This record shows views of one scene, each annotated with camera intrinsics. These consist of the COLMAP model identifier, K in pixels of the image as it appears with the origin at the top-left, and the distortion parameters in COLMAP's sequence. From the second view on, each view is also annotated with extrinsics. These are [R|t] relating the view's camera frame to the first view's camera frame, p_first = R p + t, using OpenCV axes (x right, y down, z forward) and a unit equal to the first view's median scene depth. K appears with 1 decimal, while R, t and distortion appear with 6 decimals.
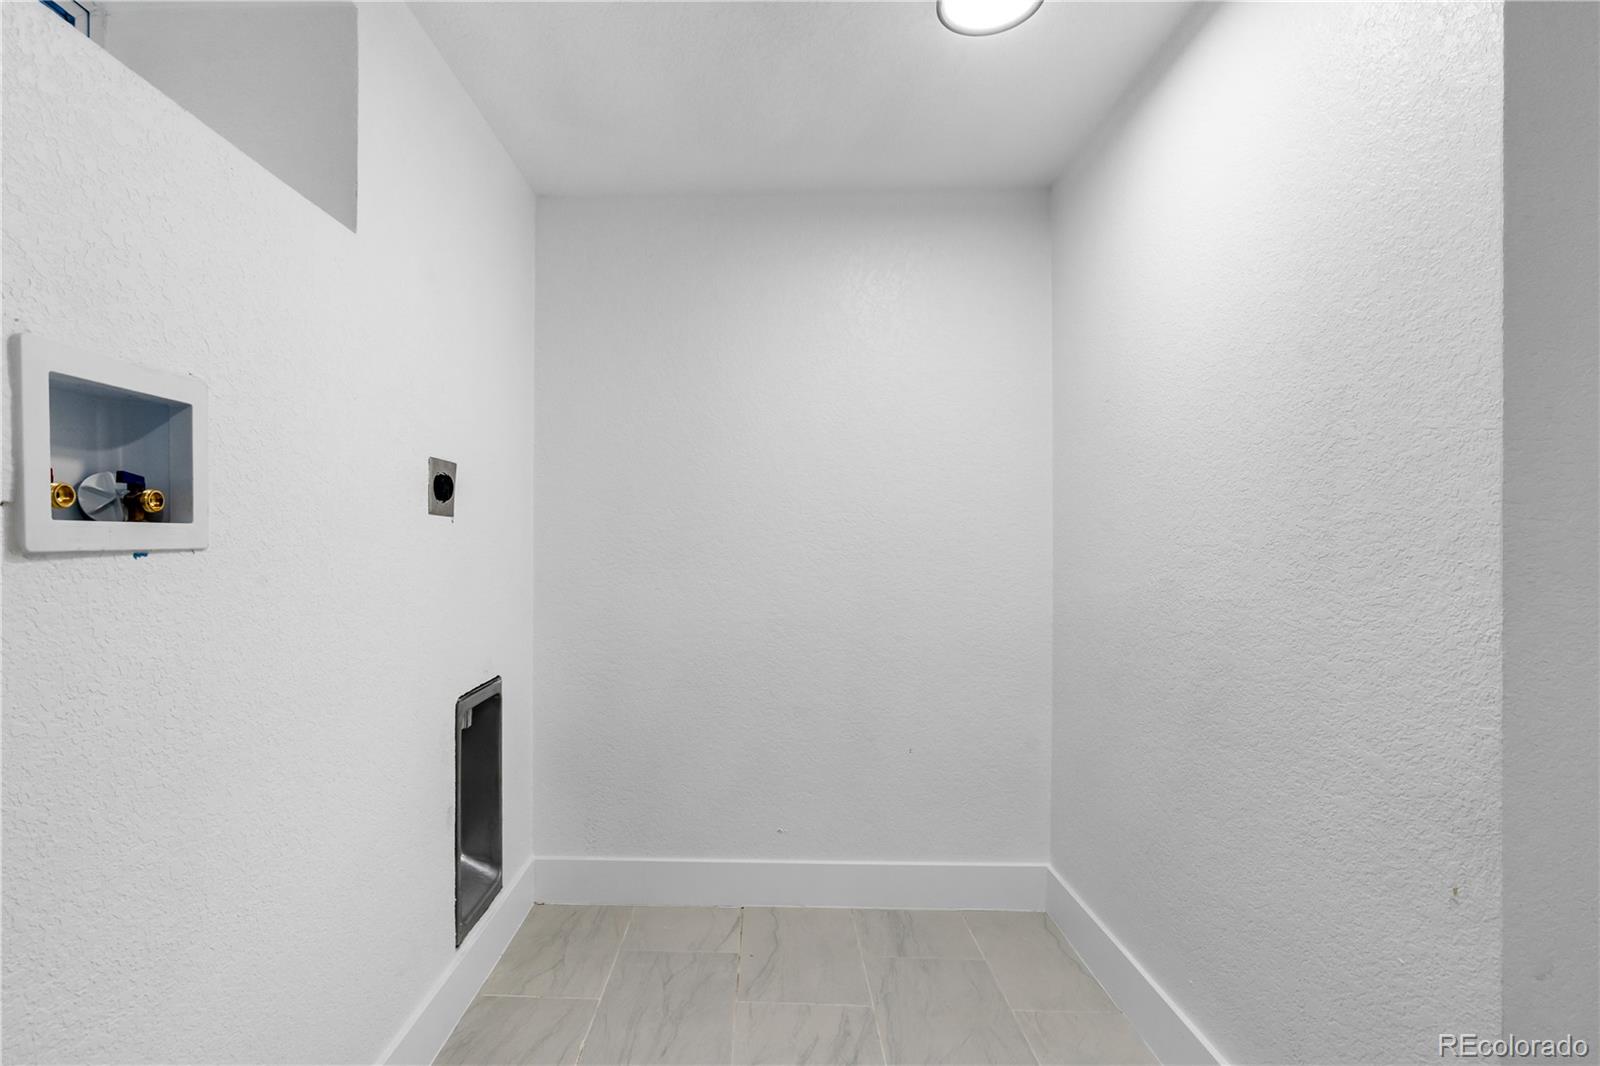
lens RADIAL K [[747.3, 0, 800.1], [0, 747.3, 542.7], [0, 0, 1]] dist [-0.002657, 0.000977]
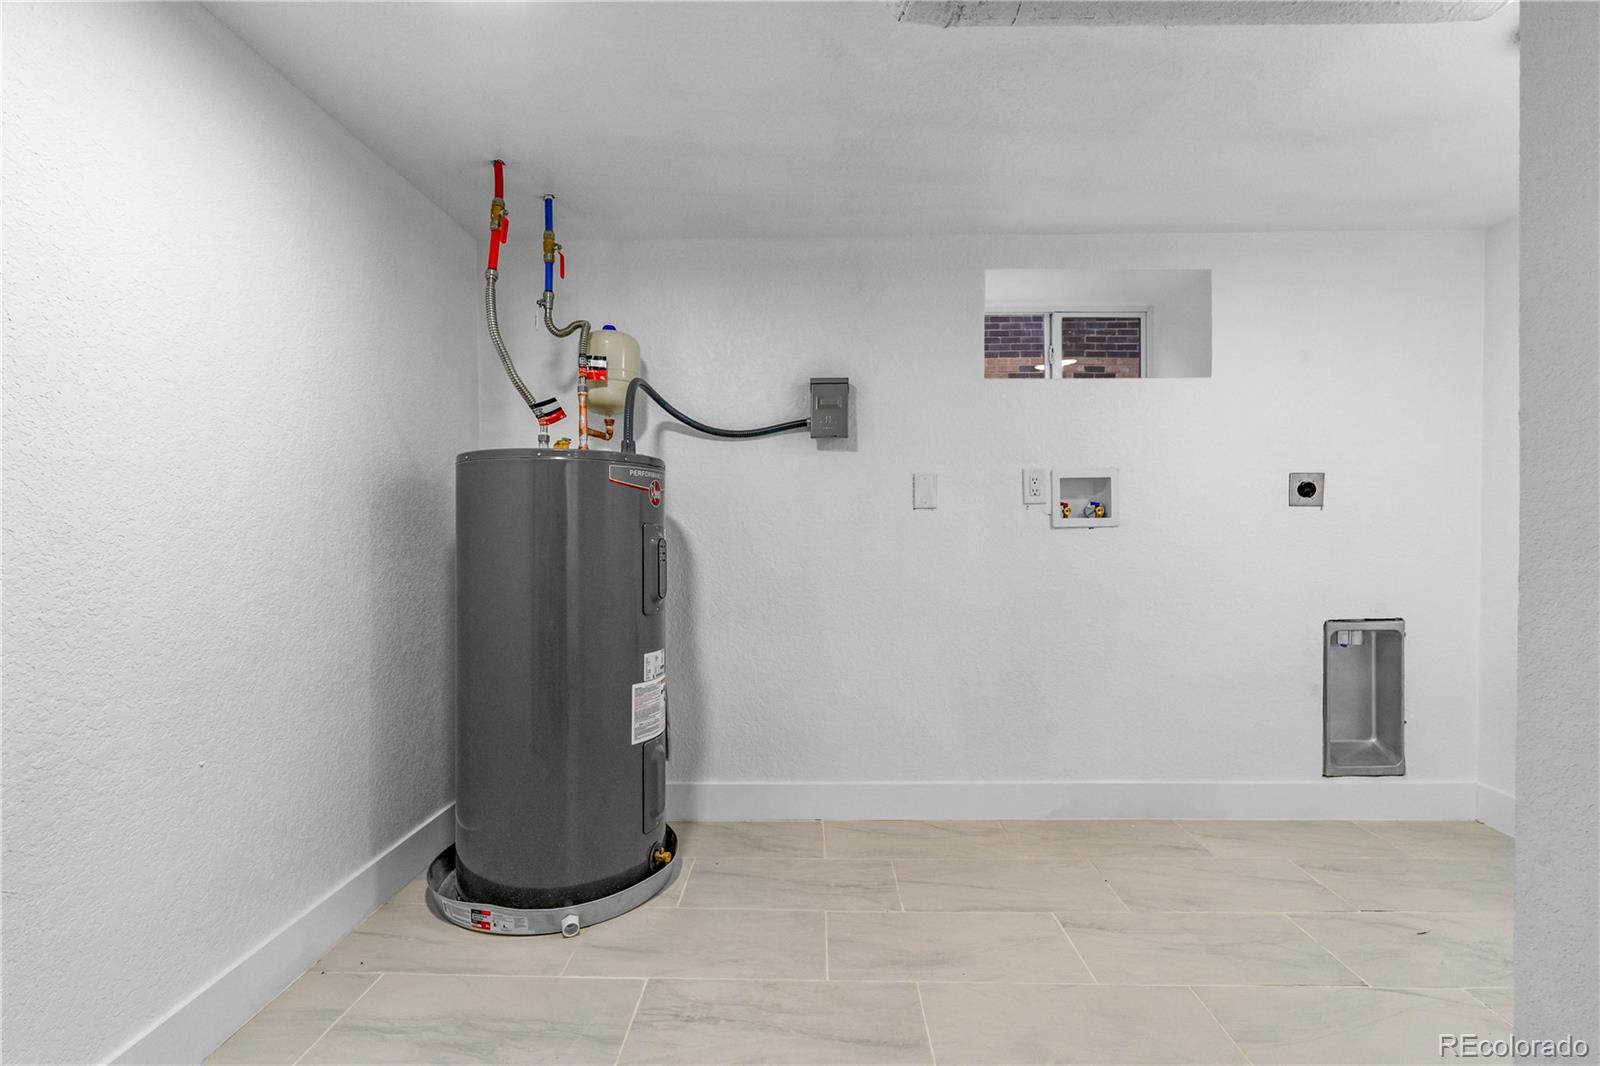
lens RADIAL K [[747.3, 0, 801.1], [0, 747.3, 531.9], [0, 0, 1]] dist [-0.002657, 0.000977]
pose [[0.005341, 0.003369, -0.999980, 2.143119], [0.005879, 0.999977, 0.003401, 0.012796], [0.999968, -0.005897, 0.005321, -0.239938]]
